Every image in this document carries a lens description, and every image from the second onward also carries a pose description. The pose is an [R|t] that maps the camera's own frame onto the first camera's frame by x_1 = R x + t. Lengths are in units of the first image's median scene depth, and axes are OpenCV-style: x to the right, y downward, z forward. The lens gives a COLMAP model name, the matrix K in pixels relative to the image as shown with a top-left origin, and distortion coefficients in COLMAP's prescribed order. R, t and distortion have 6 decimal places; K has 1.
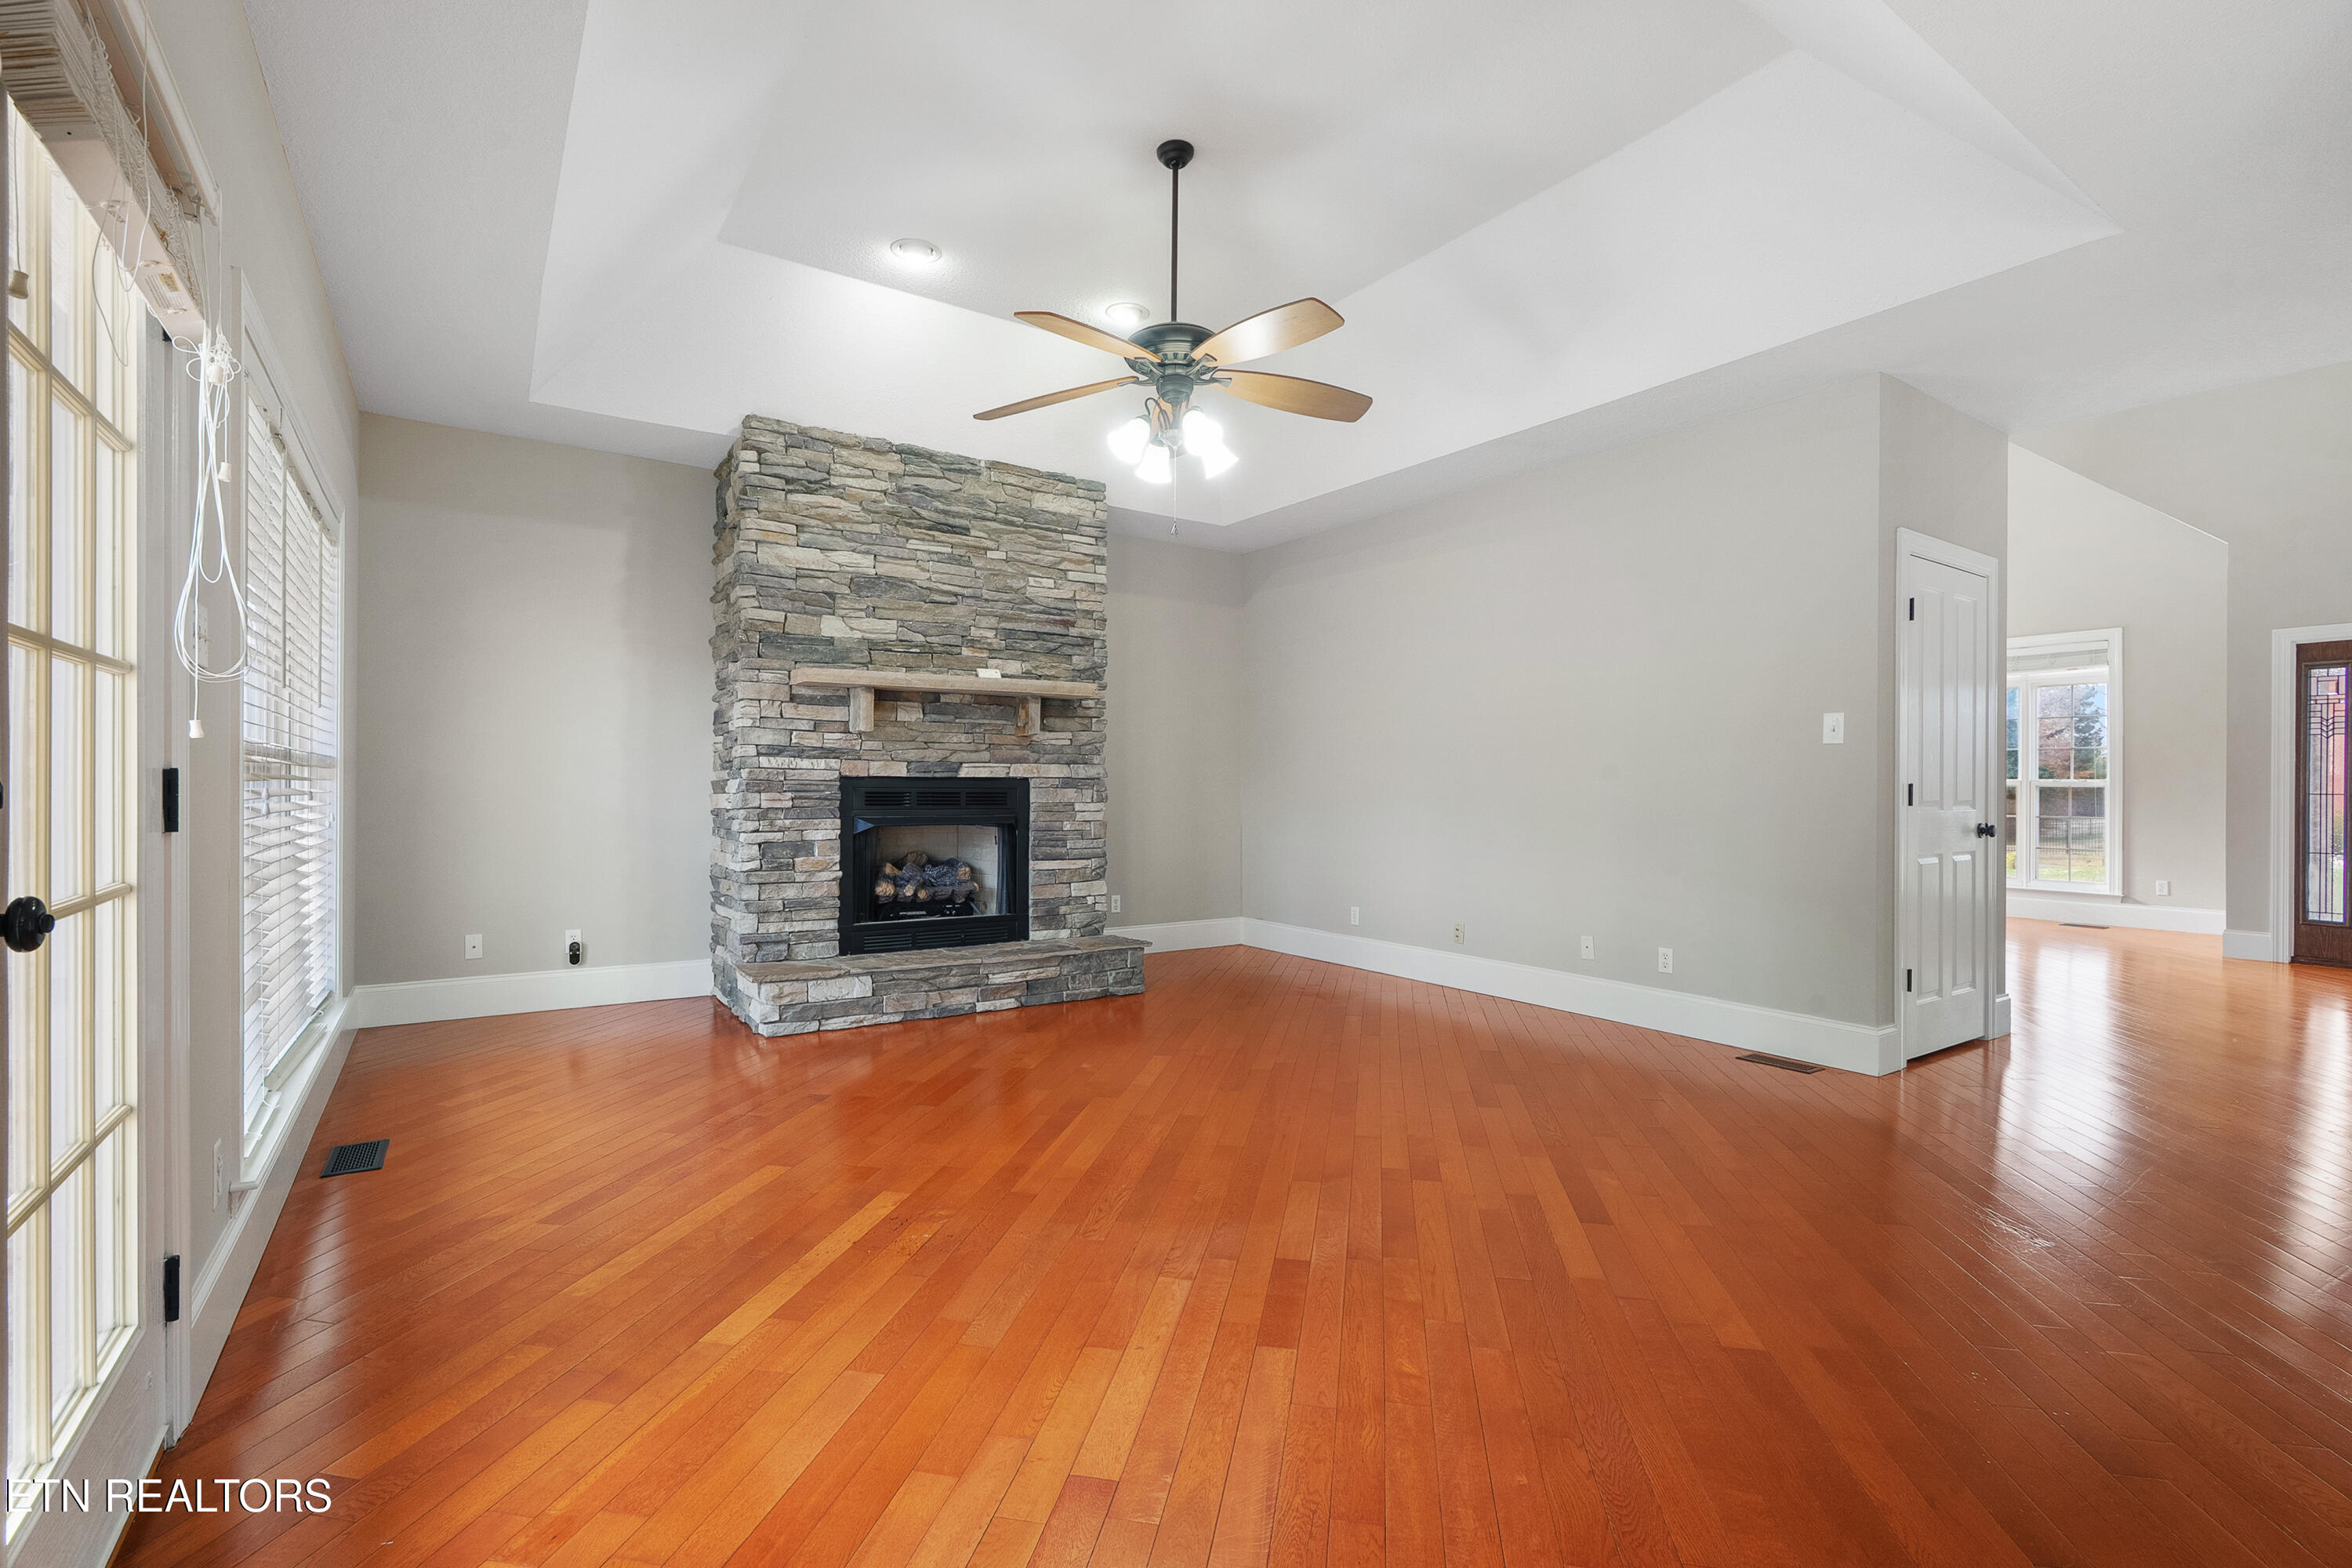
lens RADIAL K [[1066.3, 0, 1176.0], [0, 1066.3, 786.9], [0, 0, 1]] dist [-0.014892, 0.002531]
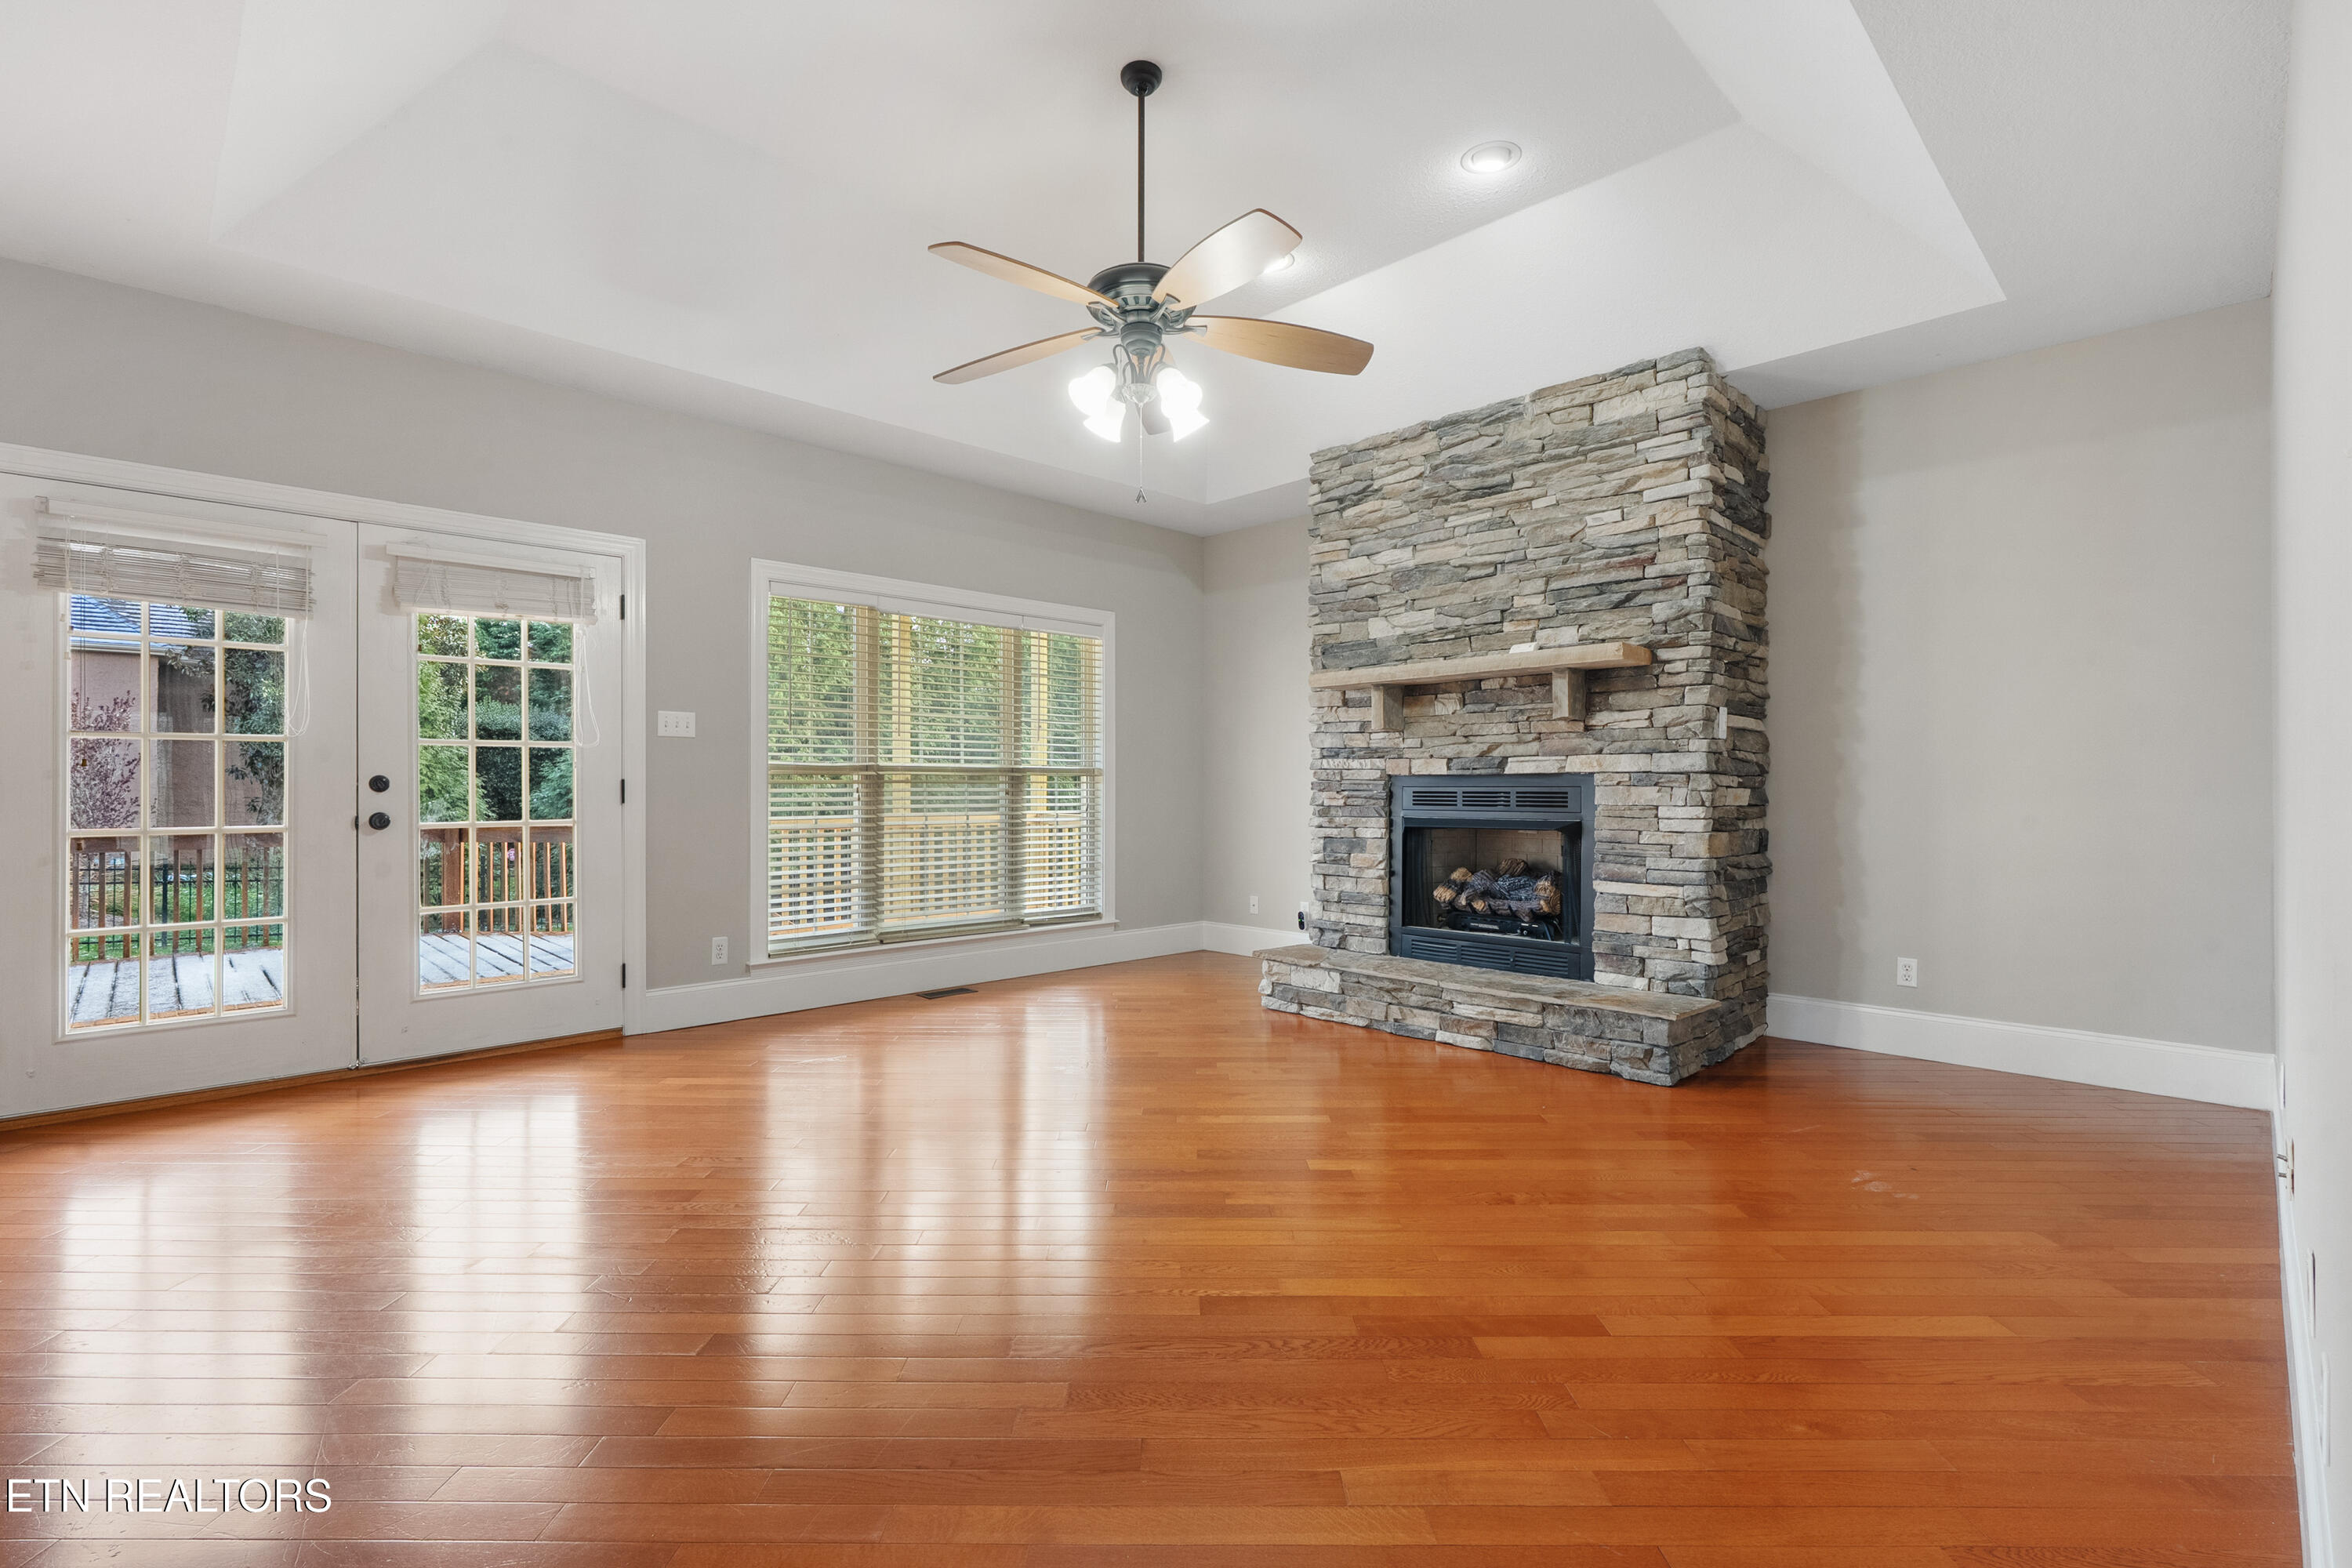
lens RADIAL K [[1066.3, 0, 1177.9], [0, 1066.3, 785.7], [0, 0, 1]] dist [-0.014892, 0.002531]
pose [[0.179735, -0.007129, -0.983689, 0.625994], [0.001273, 0.999975, -0.007014, 0.006364], [0.983714, 0.000008, 0.179739, 0.616143]]
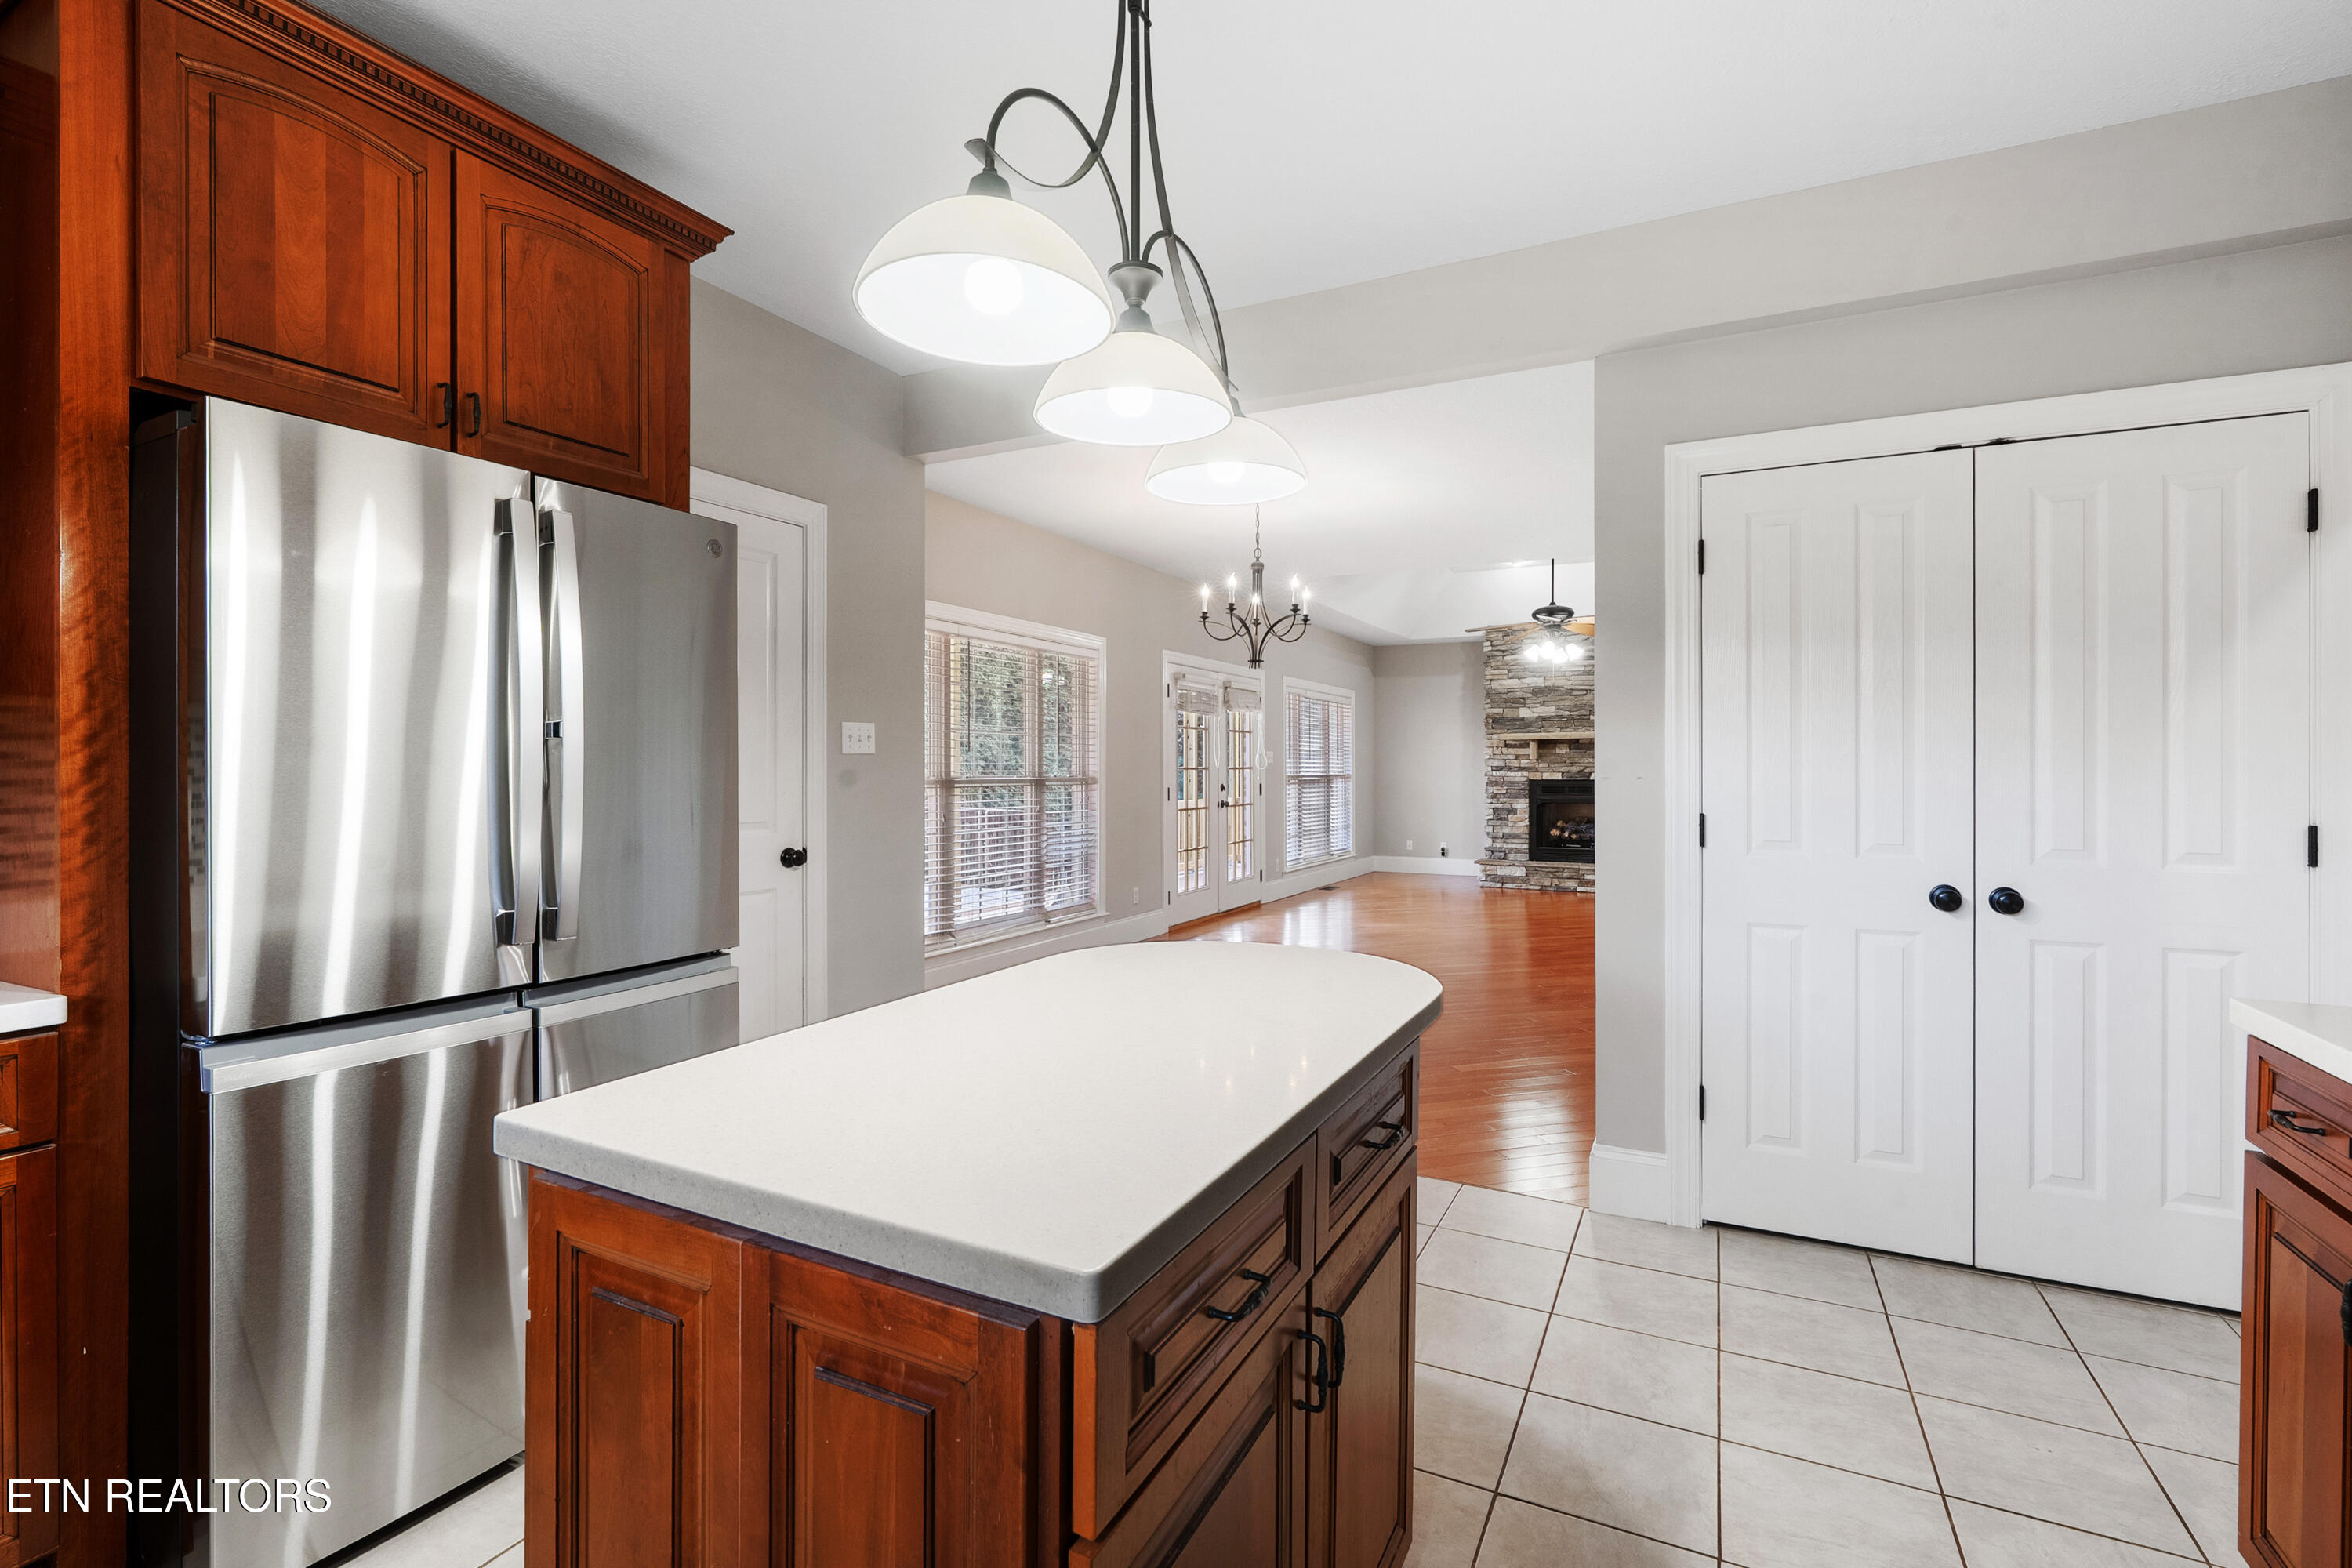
lens RADIAL K [[1066.3, 0, 1179.5], [0, 1066.3, 765.1], [0, 0, 1]] dist [-0.014892, 0.002531]
pose [[0.490684, -0.007189, -0.871308, 1.238793], [0.001740, 0.999972, -0.007271, -0.024854], [0.871336, 0.002052, 0.490683, -0.710218]]
